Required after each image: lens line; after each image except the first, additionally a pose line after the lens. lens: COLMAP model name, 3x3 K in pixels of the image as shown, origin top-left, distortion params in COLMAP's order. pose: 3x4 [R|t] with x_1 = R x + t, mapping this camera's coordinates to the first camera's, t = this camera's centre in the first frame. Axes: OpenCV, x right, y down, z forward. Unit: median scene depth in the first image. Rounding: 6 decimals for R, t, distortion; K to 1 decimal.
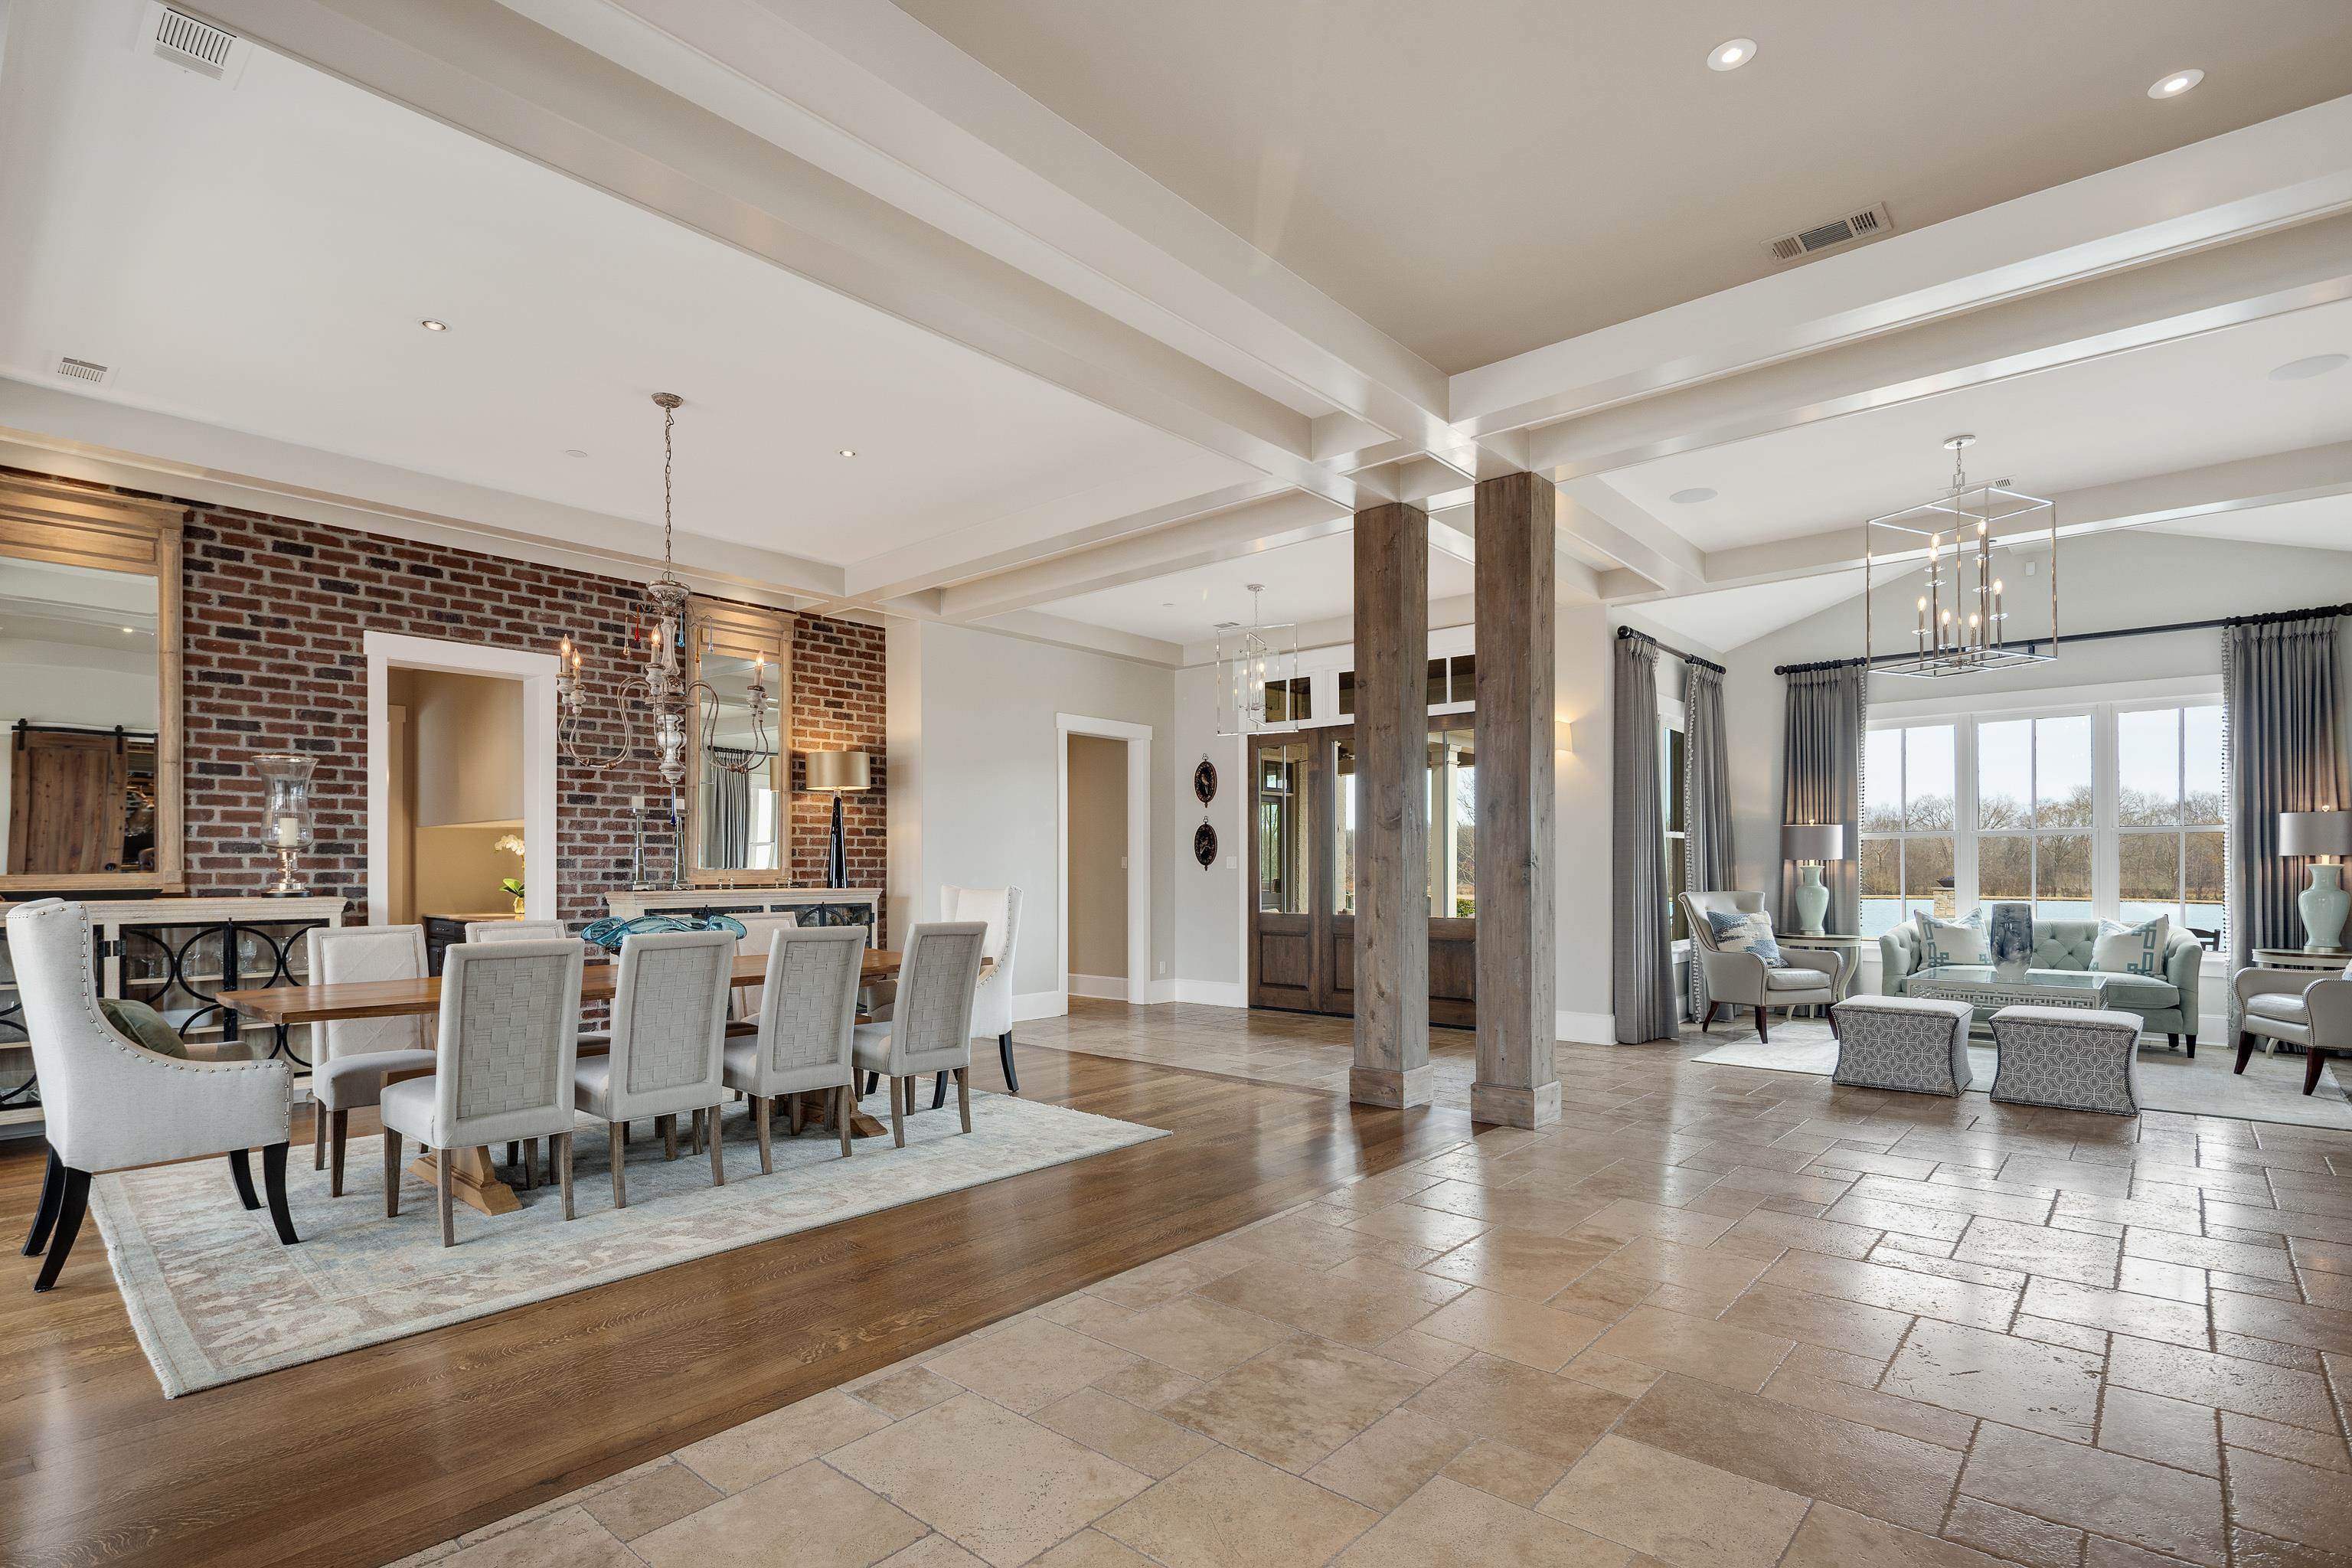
lens RADIAL K [[1121.0, 0, 1154.5], [0, 1121.0, 863.5], [0, 0, 1]] dist [-0.003336, -0.000126]
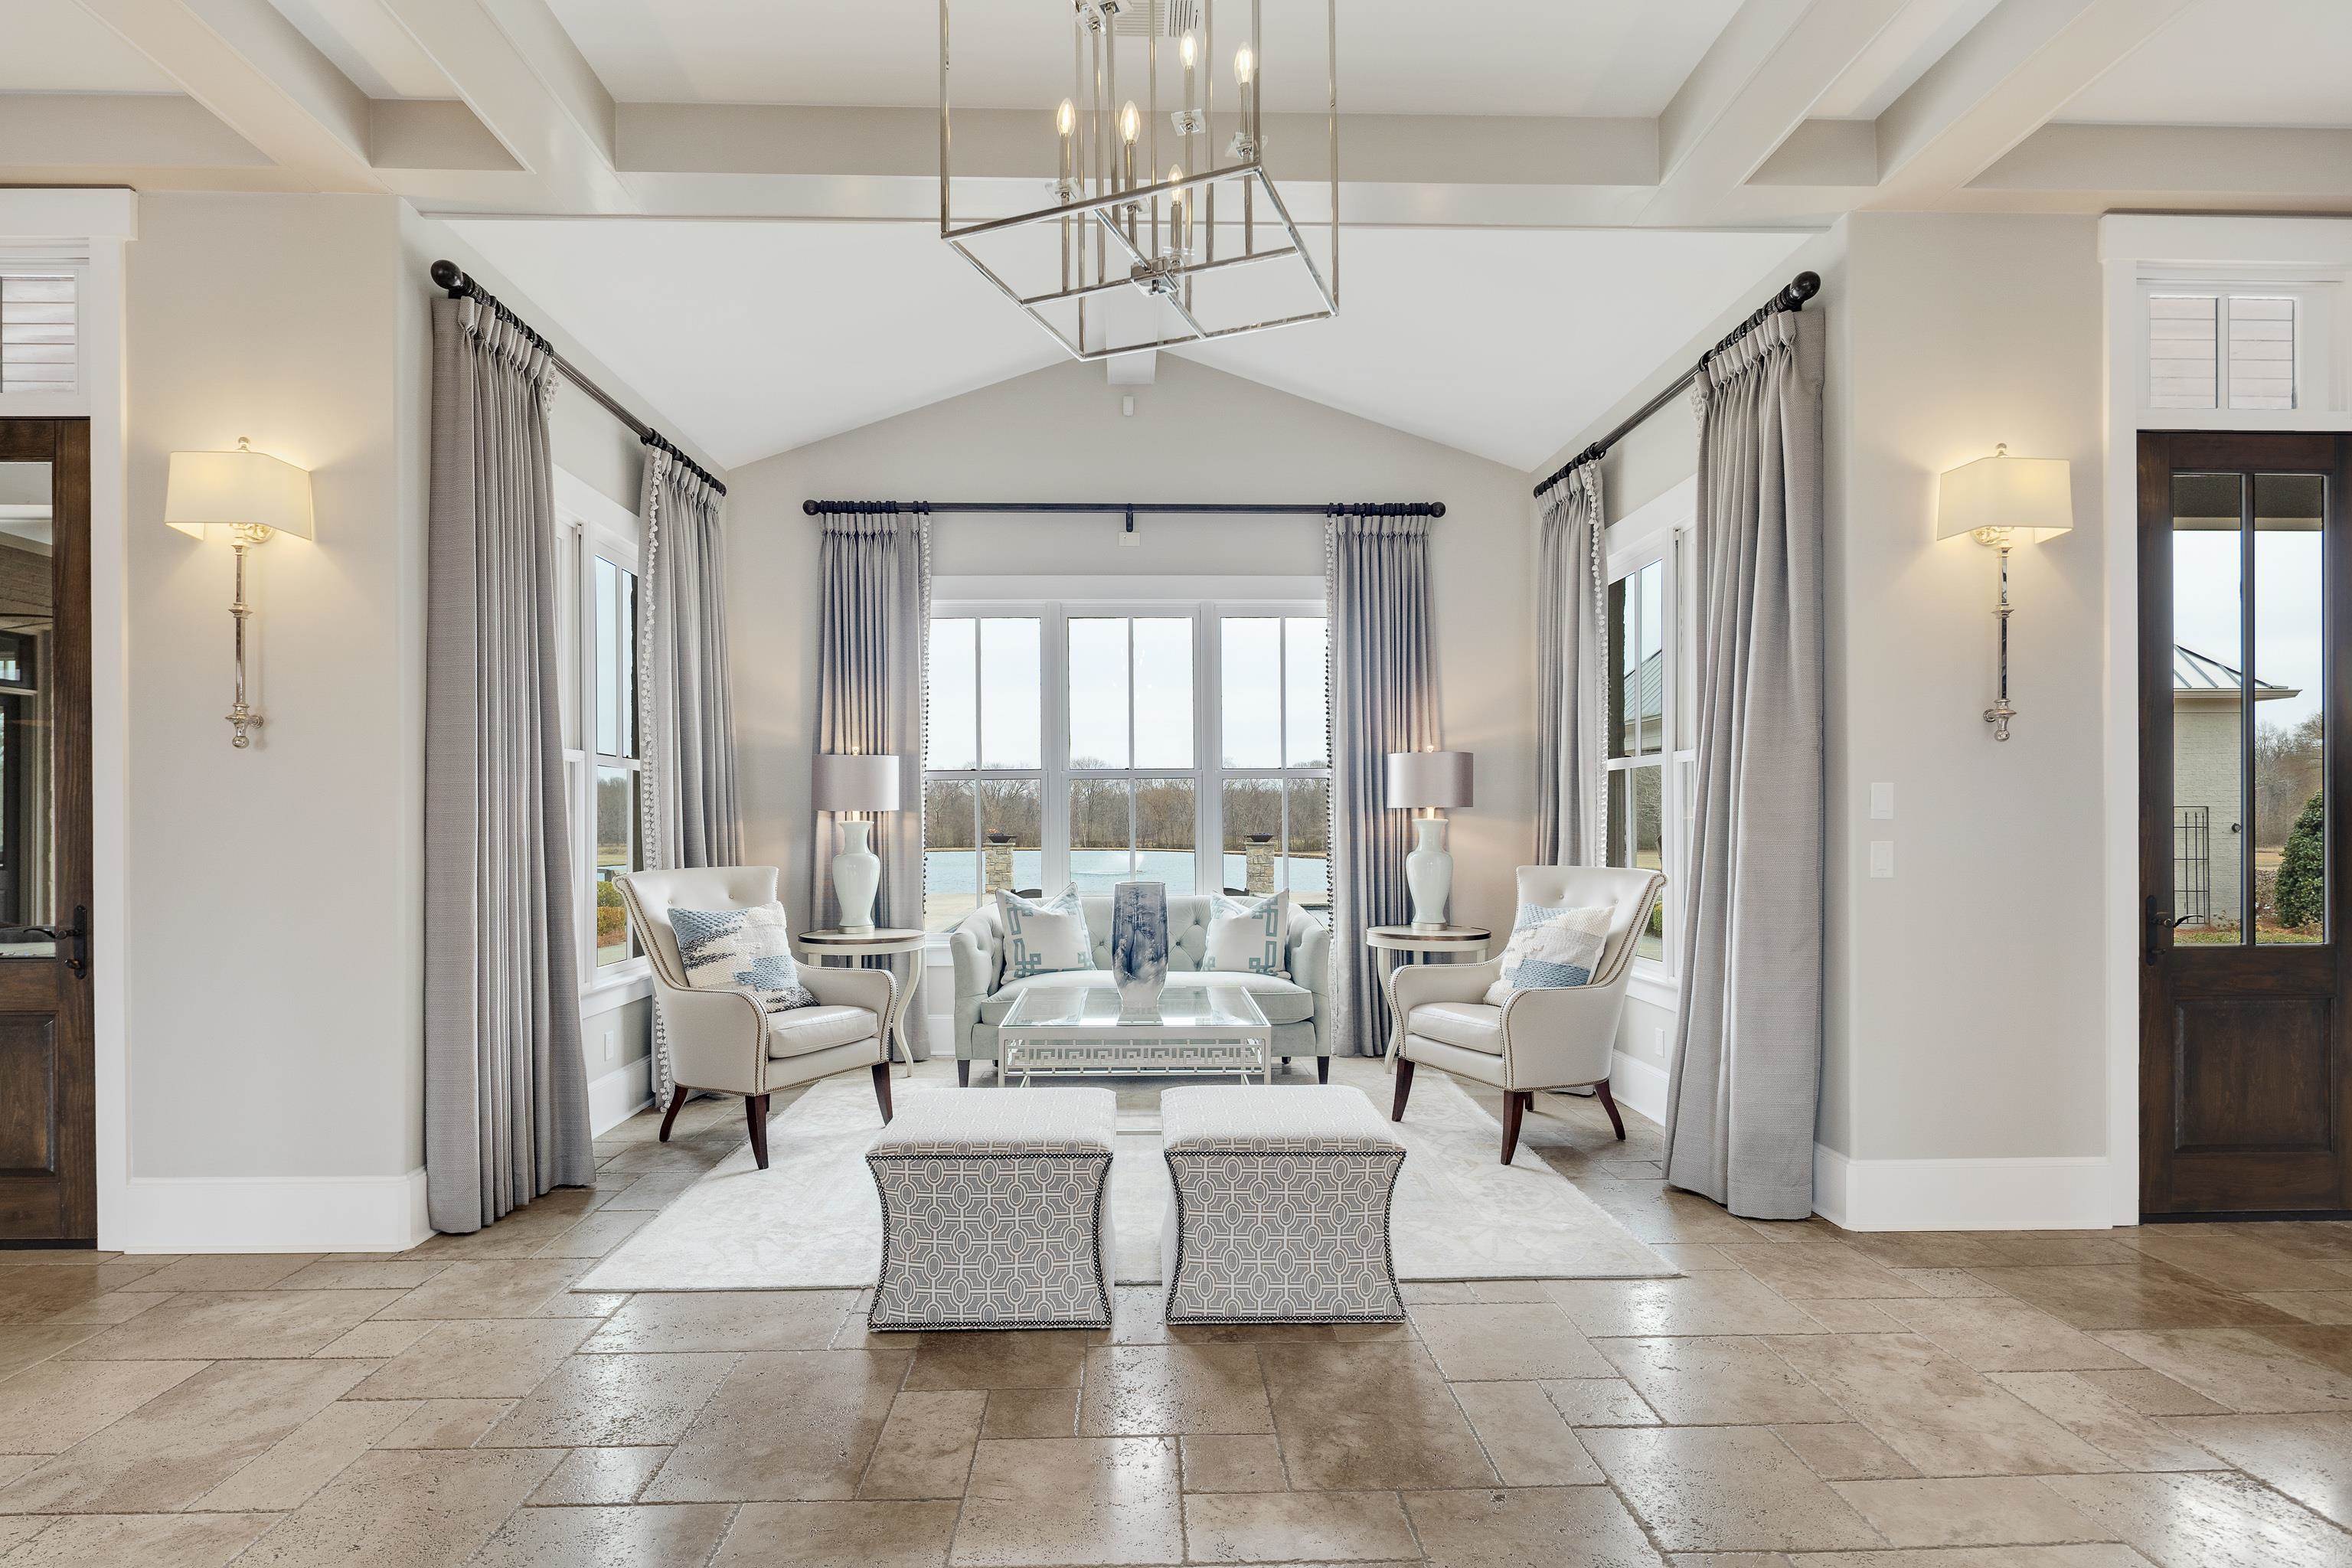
lens RADIAL K [[1121.0, 0, 1162.4], [0, 1121.0, 829.7], [0, 0, 1]] dist [-0.003336, -0.000126]
pose [[0.715454, -0.005728, 0.698636, 0.297095], [-0.000565, 0.999961, 0.008778, 0.001374], [-0.698659, -0.006675, 0.715423, 0.472129]]
